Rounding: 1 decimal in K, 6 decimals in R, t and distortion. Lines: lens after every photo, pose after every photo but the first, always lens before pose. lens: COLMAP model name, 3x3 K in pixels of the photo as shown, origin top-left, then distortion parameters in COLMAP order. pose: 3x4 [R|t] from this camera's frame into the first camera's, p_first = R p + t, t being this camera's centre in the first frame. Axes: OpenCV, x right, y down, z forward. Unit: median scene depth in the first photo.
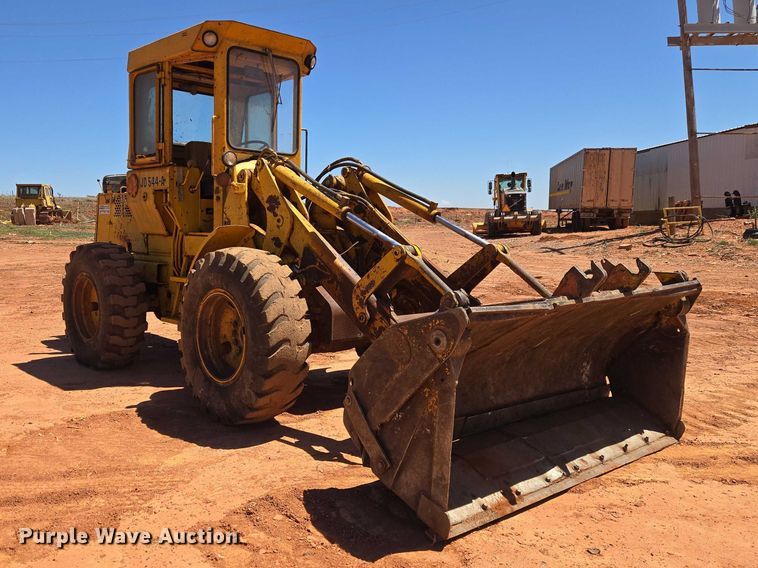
lens RADIAL K [[672.4, 0, 345.2], [0, 672.4, 286.1], [0, 0, 1]] dist [0.072168, -0.062701]
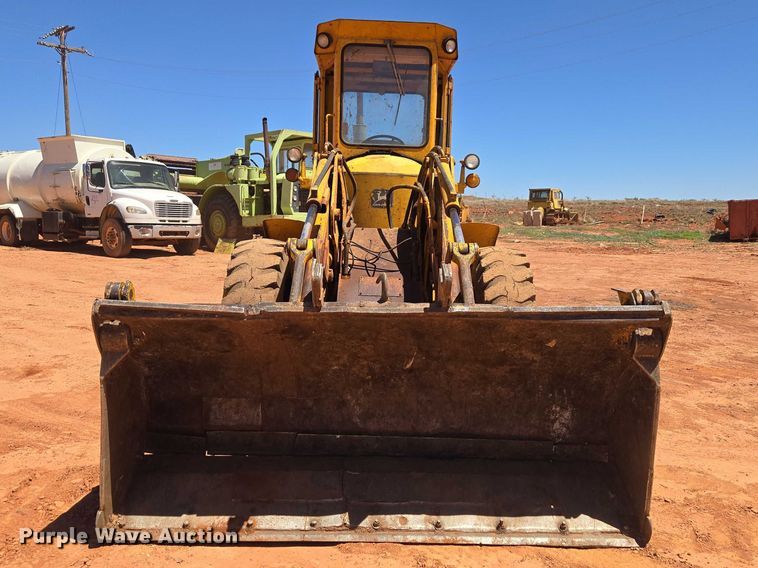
lens RADIAL K [[672.4, 0, 399.0], [0, 672.4, 286.0], [0, 0, 1]] dist [0.072168, -0.062701]
pose [[0.770001, 0.065619, -0.634659, 0.676867], [-0.067788, 0.997481, 0.020887, -0.020512], [0.634431, 0.026939, 0.772510, 0.325349]]
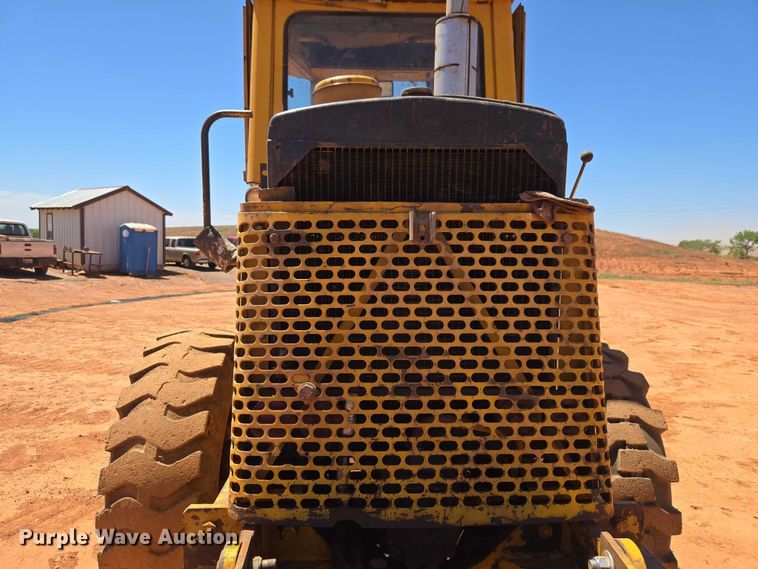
lens RADIAL K [[510.8, 0, 370.7], [0, 510.8, 289.0], [0, 0, 1]] dist [0.067248, -0.058954]
pose [[-0.756464, -0.069076, 0.650378, -0.668264], [0.035059, 0.988695, 0.145786, -0.220890], [-0.653095, 0.133084, -0.745490, 1.876610]]
